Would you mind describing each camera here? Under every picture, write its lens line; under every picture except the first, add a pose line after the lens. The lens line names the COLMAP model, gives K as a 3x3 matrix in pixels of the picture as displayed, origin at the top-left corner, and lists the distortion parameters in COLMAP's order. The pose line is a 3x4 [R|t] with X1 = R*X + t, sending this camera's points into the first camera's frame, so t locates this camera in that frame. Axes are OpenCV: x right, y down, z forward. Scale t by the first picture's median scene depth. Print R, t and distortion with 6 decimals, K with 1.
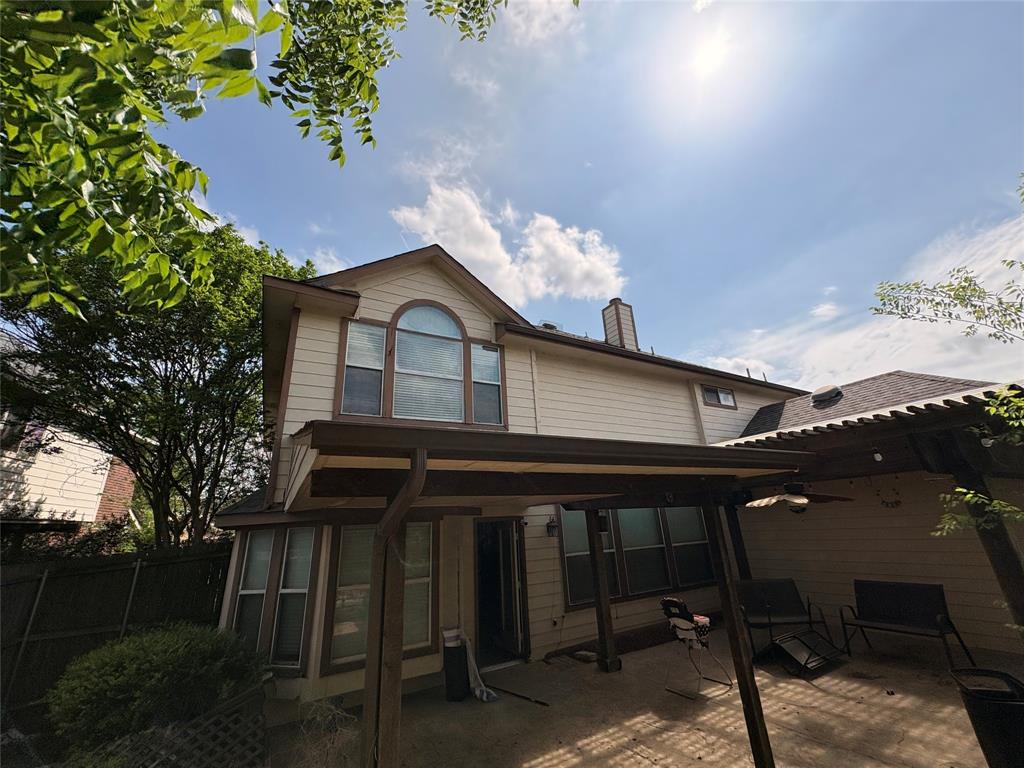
lens RADIAL K [[409.5, 0, 512.0], [0, 409.5, 384.0], [0, 0, 1]] dist [0.000708, -0.000015]
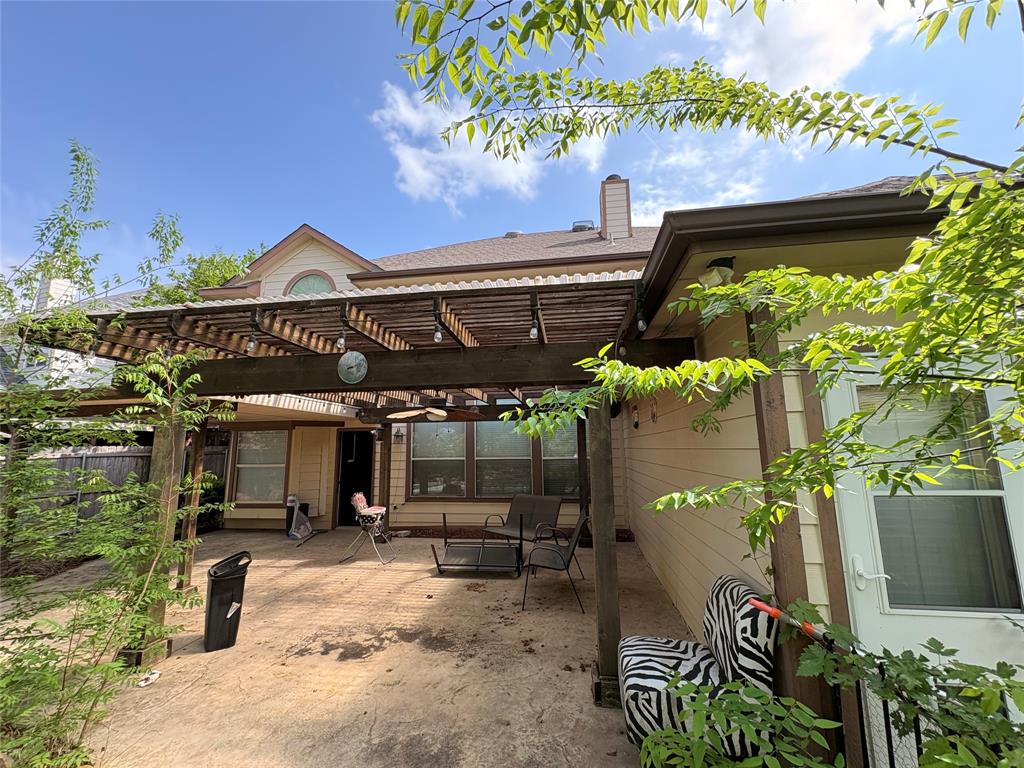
lens RADIAL K [[409.5, 0, 512.0], [0, 409.5, 384.0], [0, 0, 1]] dist [0.000708, -0.000015]
pose [[0.778821, -0.056053, -0.624737, 1.535391], [0.181447, 0.973549, 0.138850, 0.120067], [0.600429, -0.221495, 0.768391, 0.403415]]
